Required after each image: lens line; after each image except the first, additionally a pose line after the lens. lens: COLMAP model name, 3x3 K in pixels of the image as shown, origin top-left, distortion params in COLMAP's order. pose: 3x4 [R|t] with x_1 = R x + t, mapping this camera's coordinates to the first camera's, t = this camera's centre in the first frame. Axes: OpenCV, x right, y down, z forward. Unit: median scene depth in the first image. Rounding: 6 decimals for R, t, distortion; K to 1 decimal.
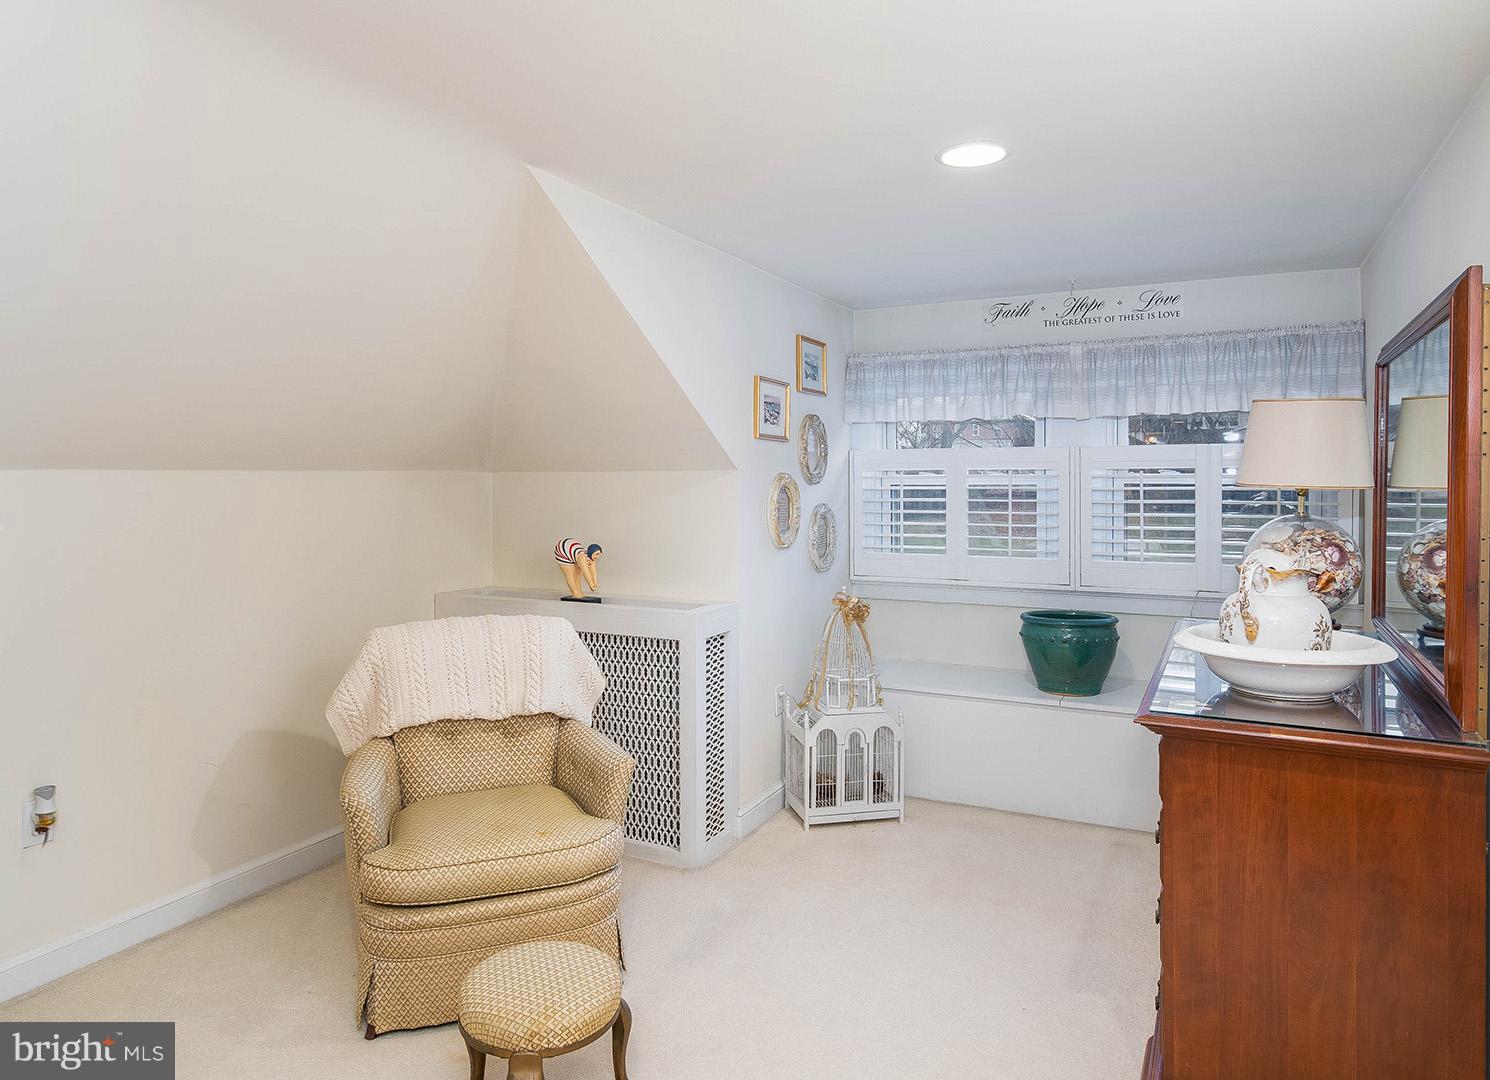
lens RADIAL K [[985.6, 0, 747.6], [0, 985.6, 495.0], [0, 0, 1]] dist [-0.004194, -0.002229]
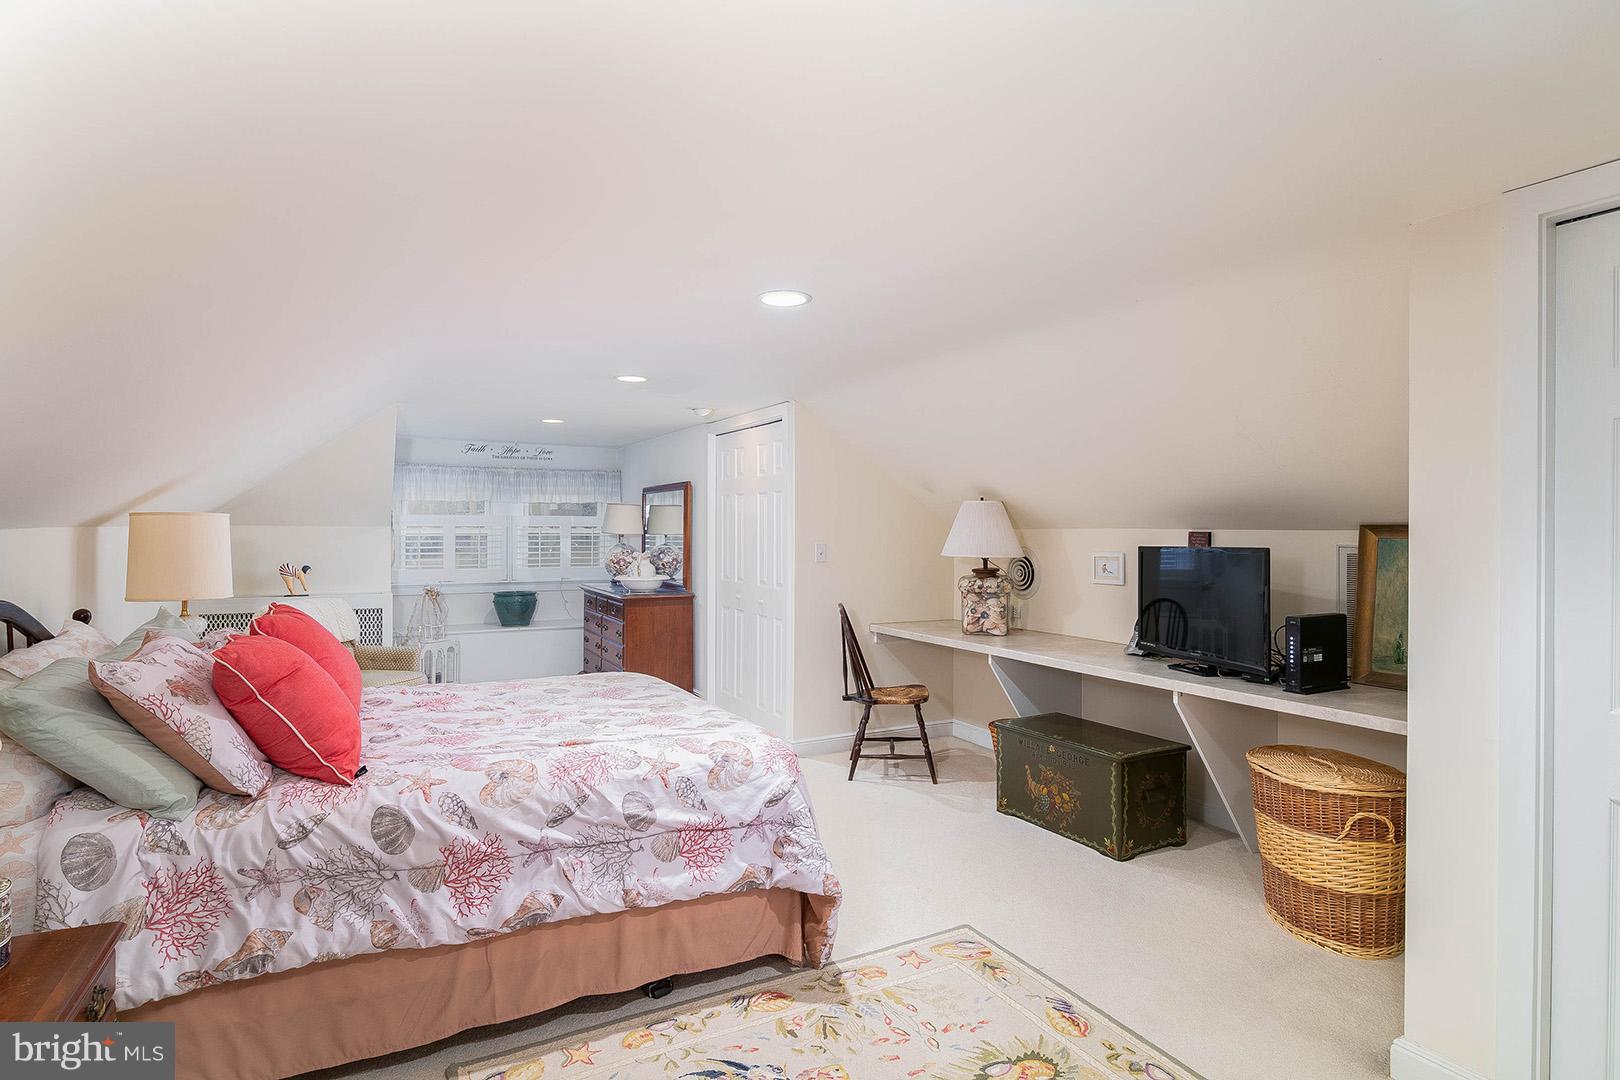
lens RADIAL K [[933.1, 0, 810.0], [0, 933.1, 540.0], [0, 0, 1]] dist [-0.036733, 0.000172]
pose [[0.530996, -0.006141, 0.847352, -1.077334], [0.010092, 0.999949, 0.000923, 0.009260], [-0.847314, 0.008062, 0.531030, -0.659789]]
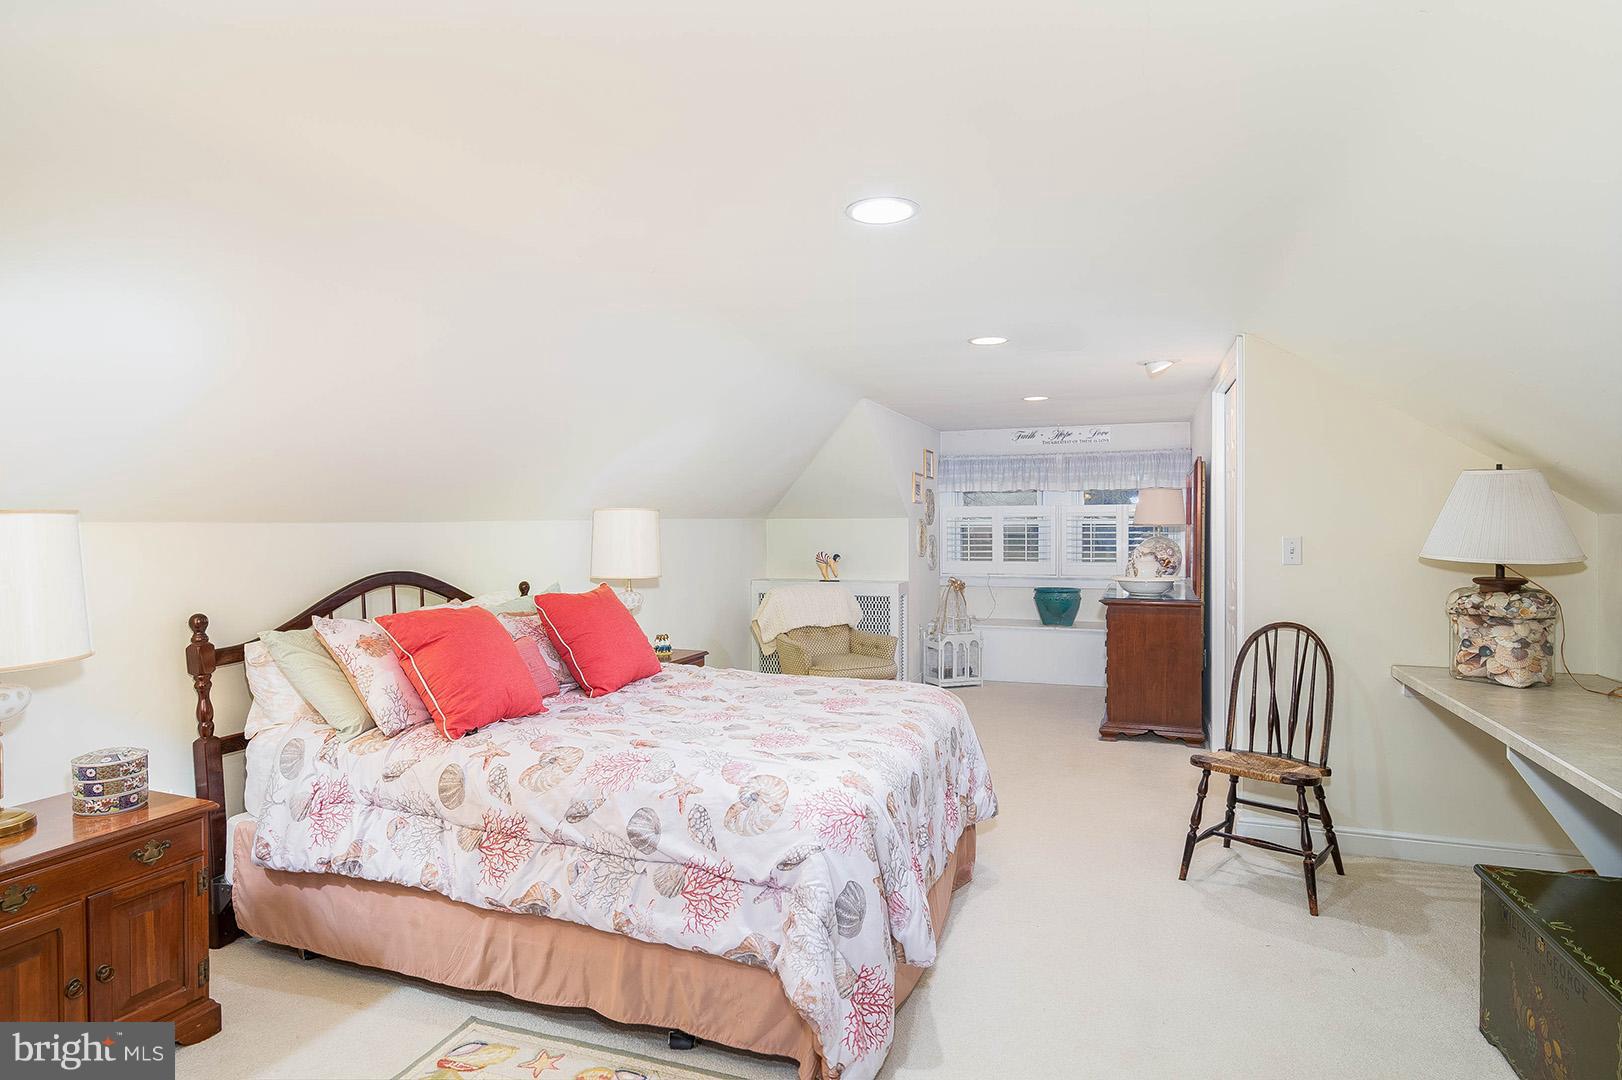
lens RADIAL K [[934.2, 0, 811.0], [0, 934.2, 540.0], [0, 0, 1]] dist [-0.036733, 0.000172]
pose [[0.993680, -0.004439, 0.112162, -0.390860], [0.004429, 0.999990, 0.000342, 0.018619], [-0.112163, 0.000157, 0.993690, -0.846838]]
